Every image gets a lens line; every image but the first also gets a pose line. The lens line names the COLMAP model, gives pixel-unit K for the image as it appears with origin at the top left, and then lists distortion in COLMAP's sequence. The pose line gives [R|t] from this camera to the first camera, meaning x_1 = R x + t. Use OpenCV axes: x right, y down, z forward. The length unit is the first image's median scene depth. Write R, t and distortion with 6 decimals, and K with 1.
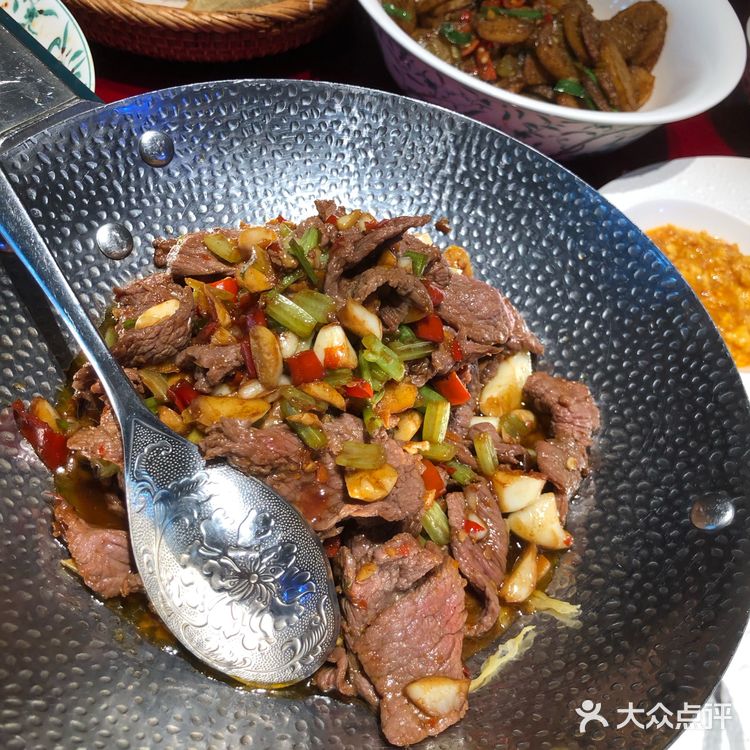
lens RADIAL K [[814.5, 0, 375.0], [0, 814.5, 375.0], [0, 0, 1]] dist [0.094436, -0.359905]
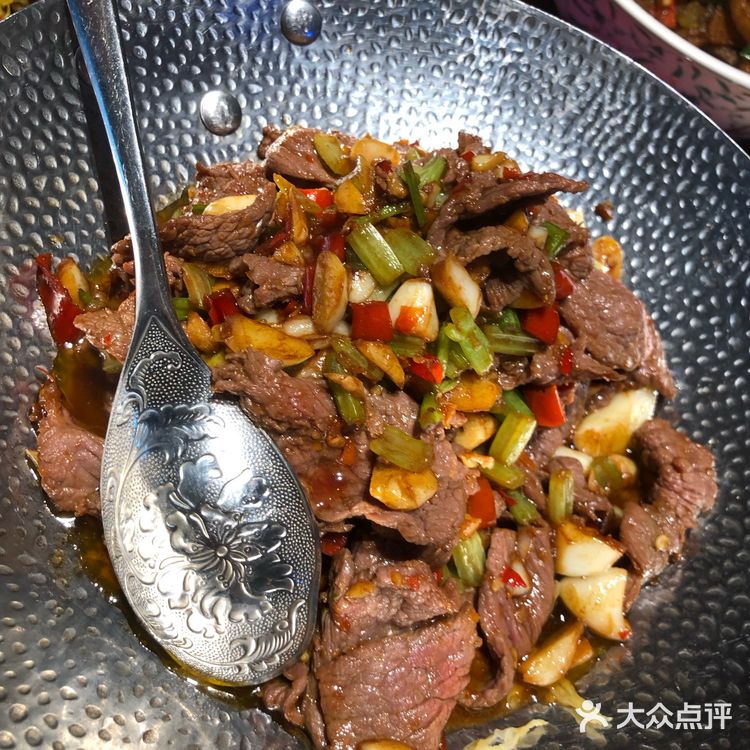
lens RADIAL K [[814.5, 0, 375.0], [0, 814.5, 375.0], [0, 0, 1]] dist [0.094436, -0.359905]
pose [[0.939240, 0.316943, -0.131816, 0.036985], [-0.311273, 0.948286, 0.062153, -0.009217], [0.144698, -0.017346, 0.989324, 0.203245]]
